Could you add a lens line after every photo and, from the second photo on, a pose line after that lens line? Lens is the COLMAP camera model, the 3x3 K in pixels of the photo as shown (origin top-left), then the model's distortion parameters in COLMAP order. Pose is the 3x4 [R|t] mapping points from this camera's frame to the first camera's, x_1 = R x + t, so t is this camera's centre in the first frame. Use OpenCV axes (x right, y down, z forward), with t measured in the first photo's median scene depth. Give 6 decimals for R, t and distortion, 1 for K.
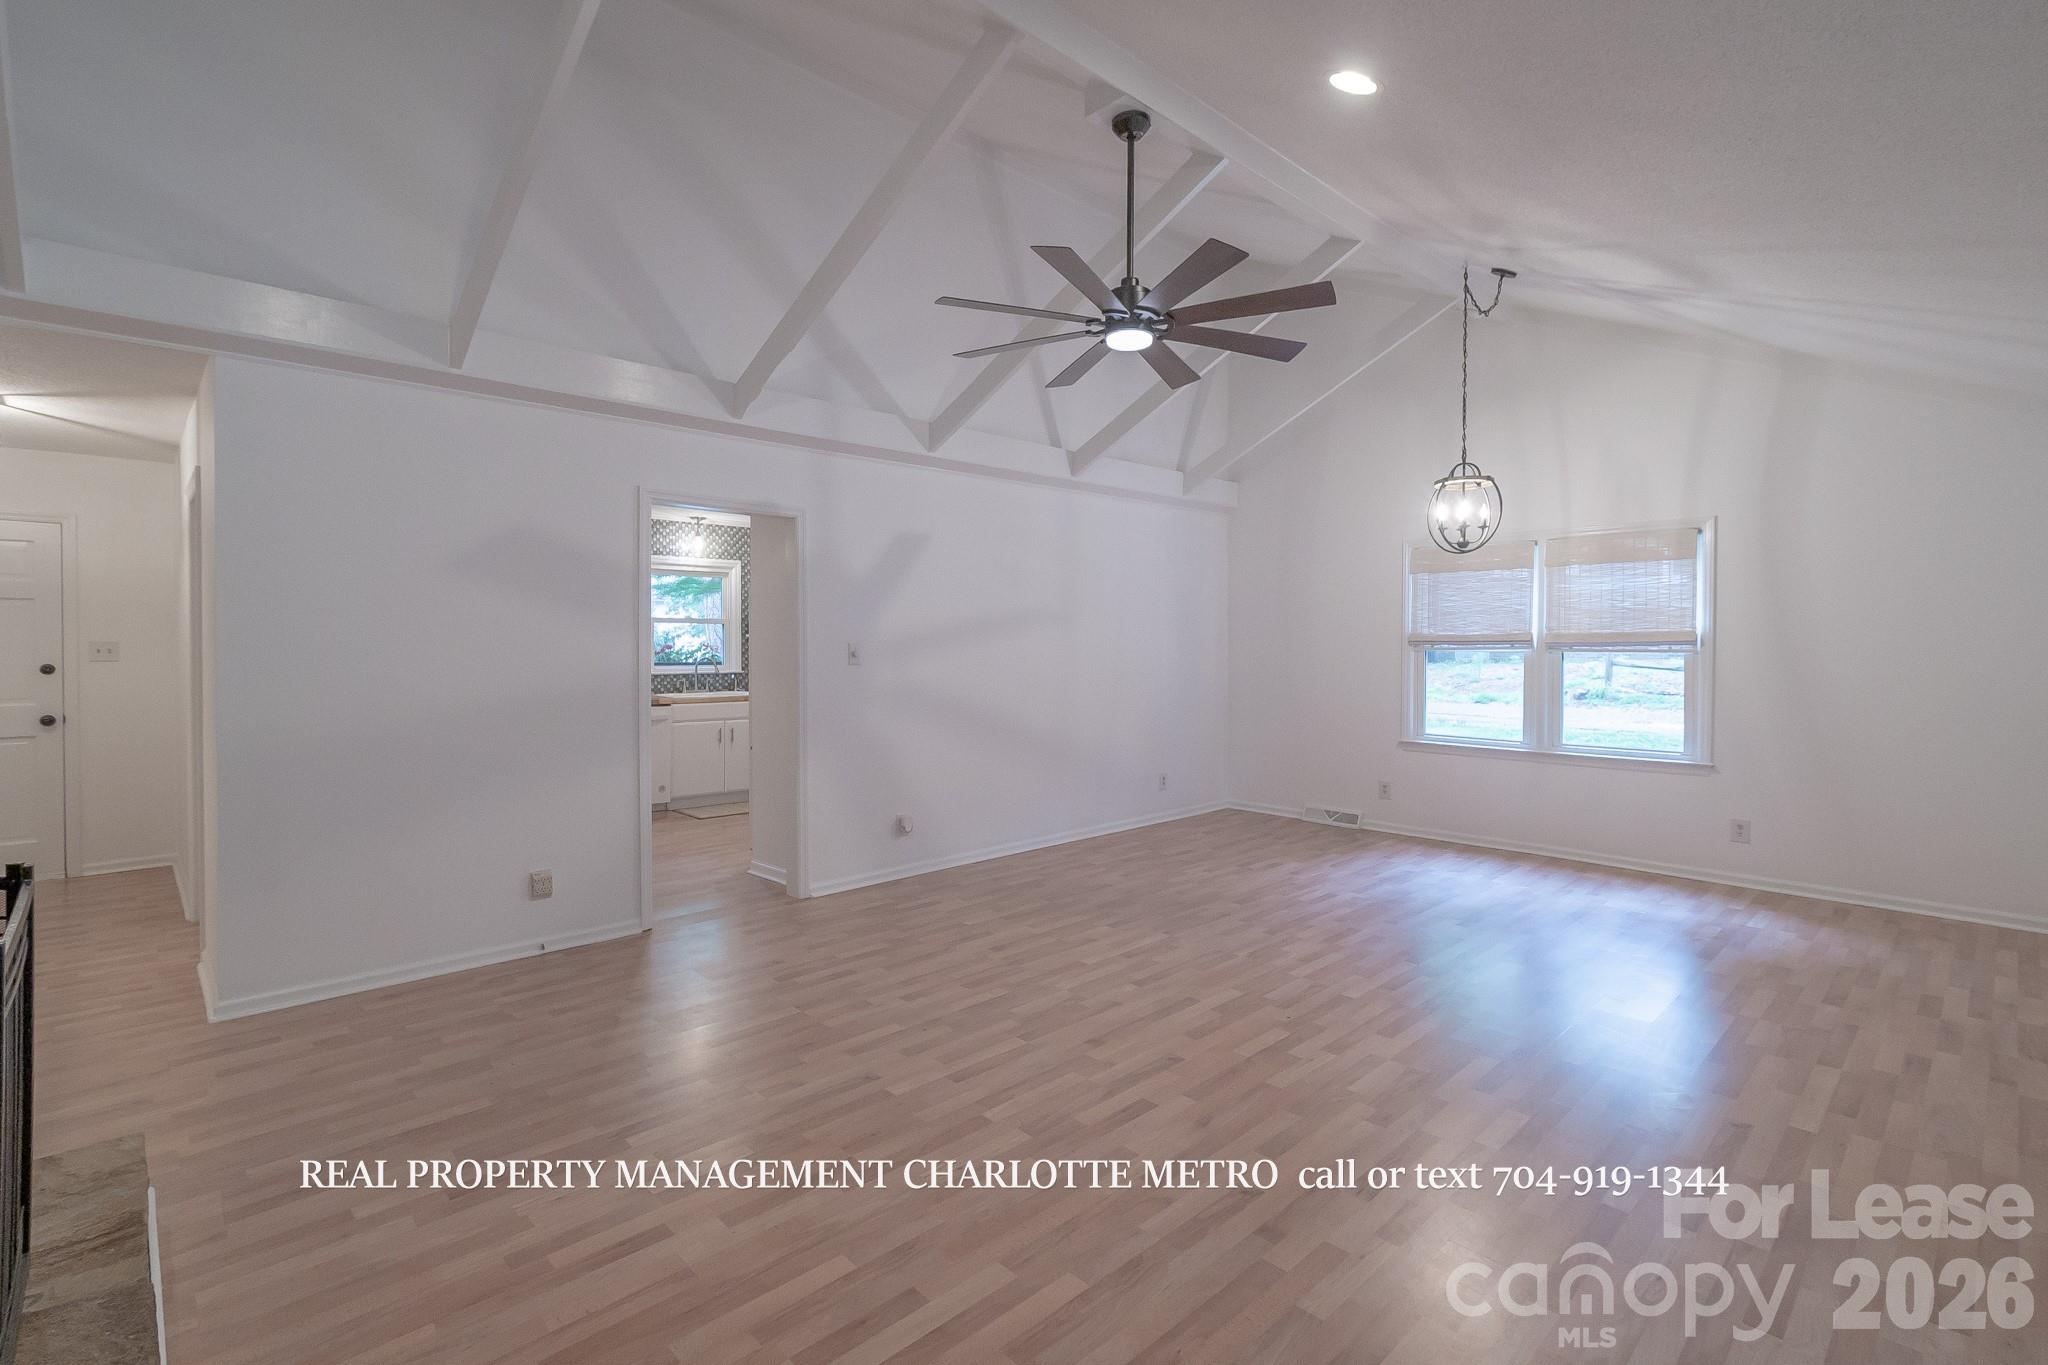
lens RADIAL K [[967.1, 0, 1024.8], [0, 967.1, 650.8], [0, 0, 1]] dist [0.006106, -0.004427]
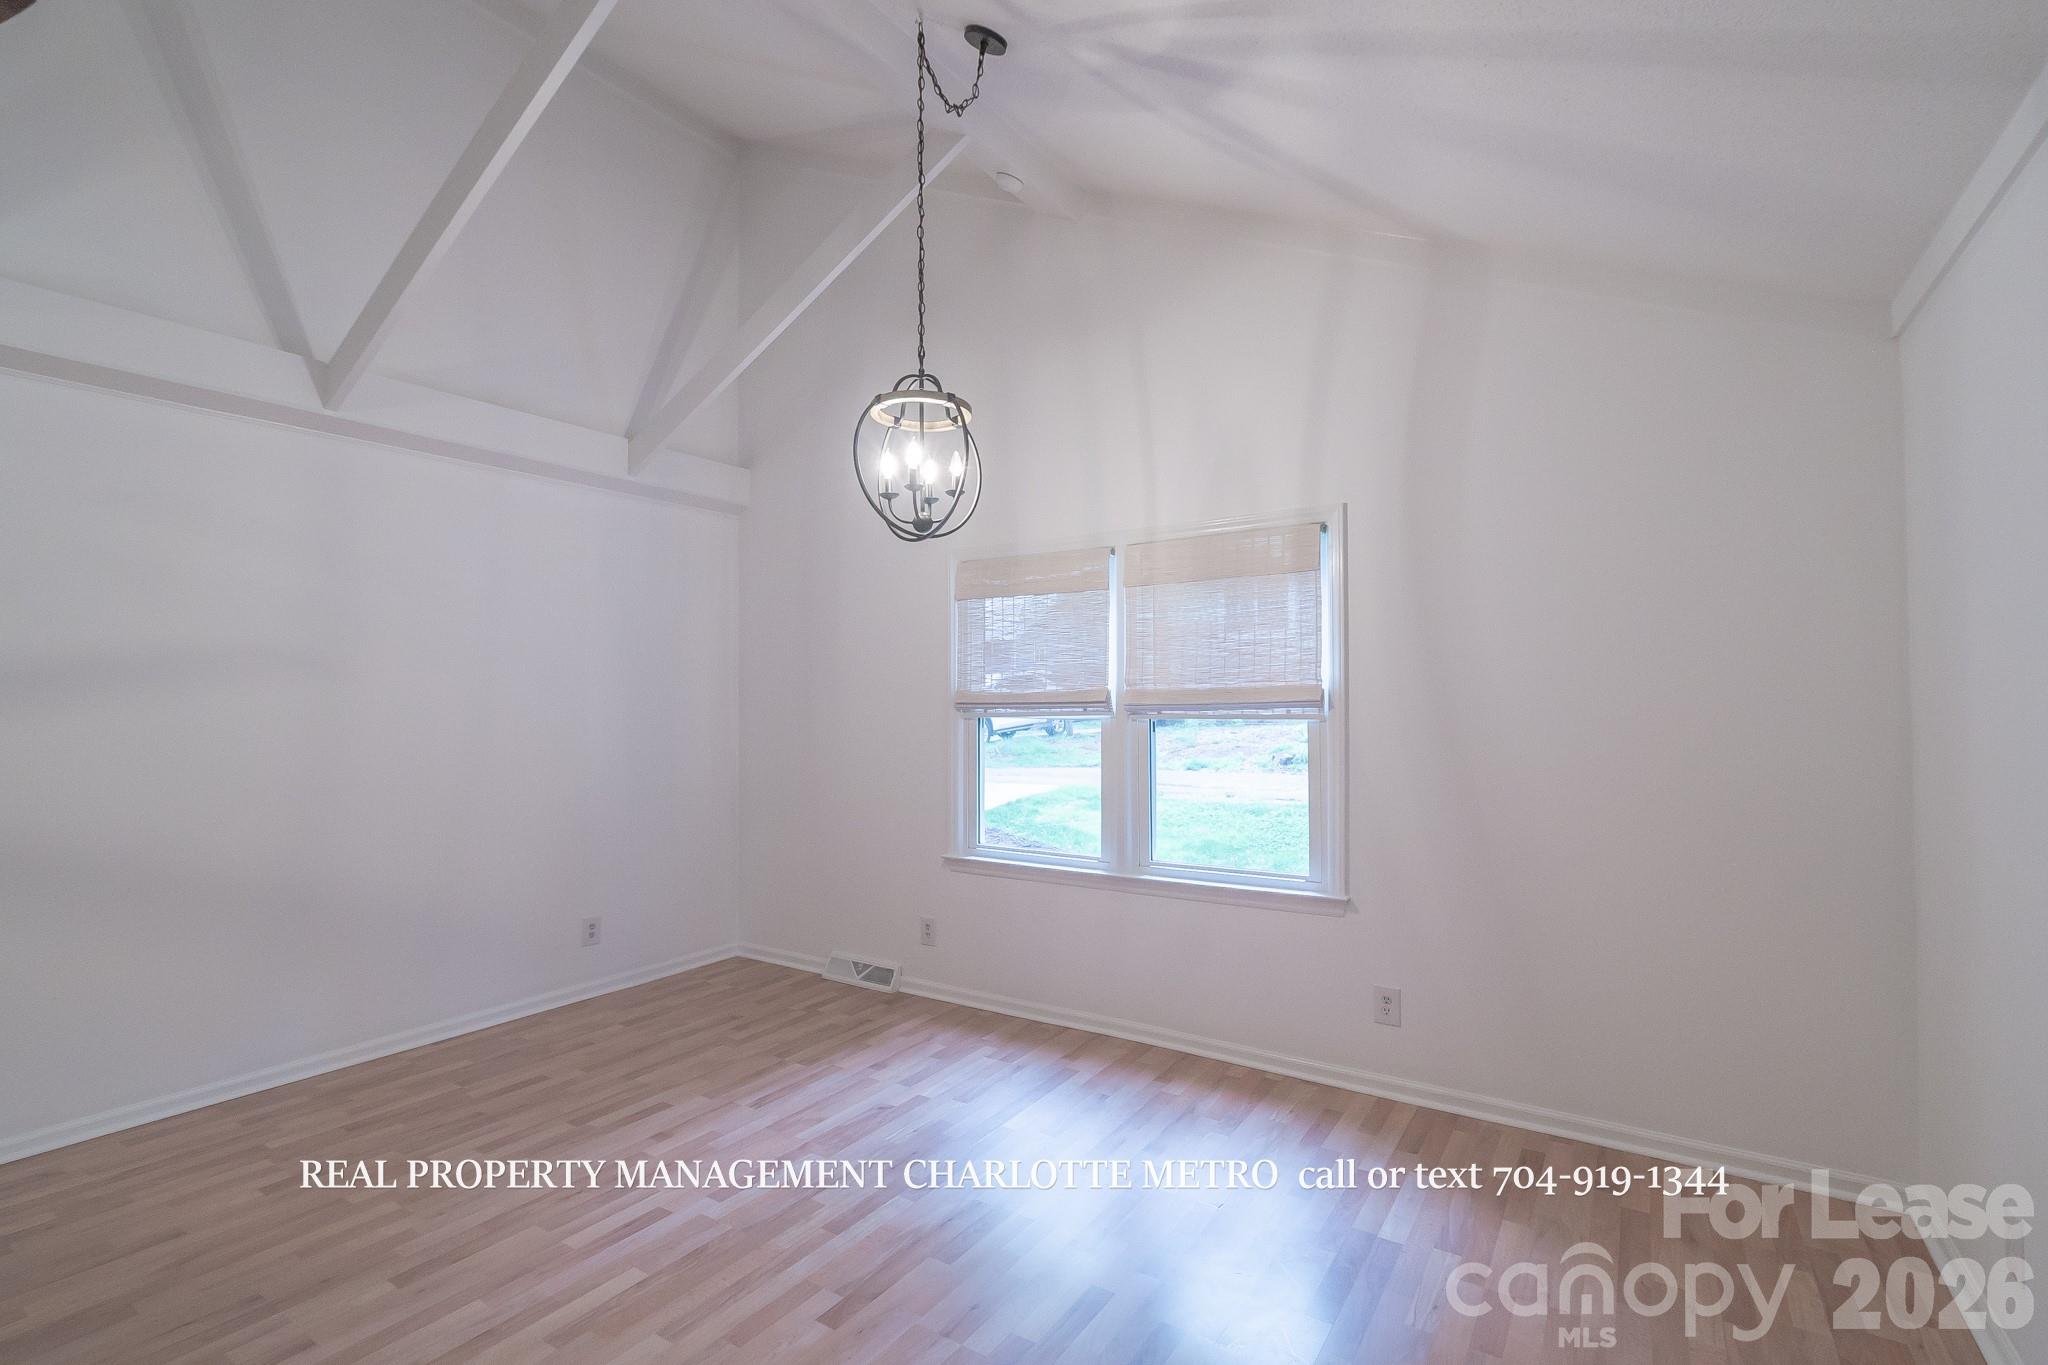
lens RADIAL K [[967.1, 0, 1035.8], [0, 967.1, 680.6], [0, 0, 1]] dist [0.006106, -0.004427]
pose [[0.971418, 0.002305, 0.237363, 0.331679], [0.006301, 0.999350, -0.035493, -0.002038], [-0.237290, 0.035974, 0.970772, 0.395704]]
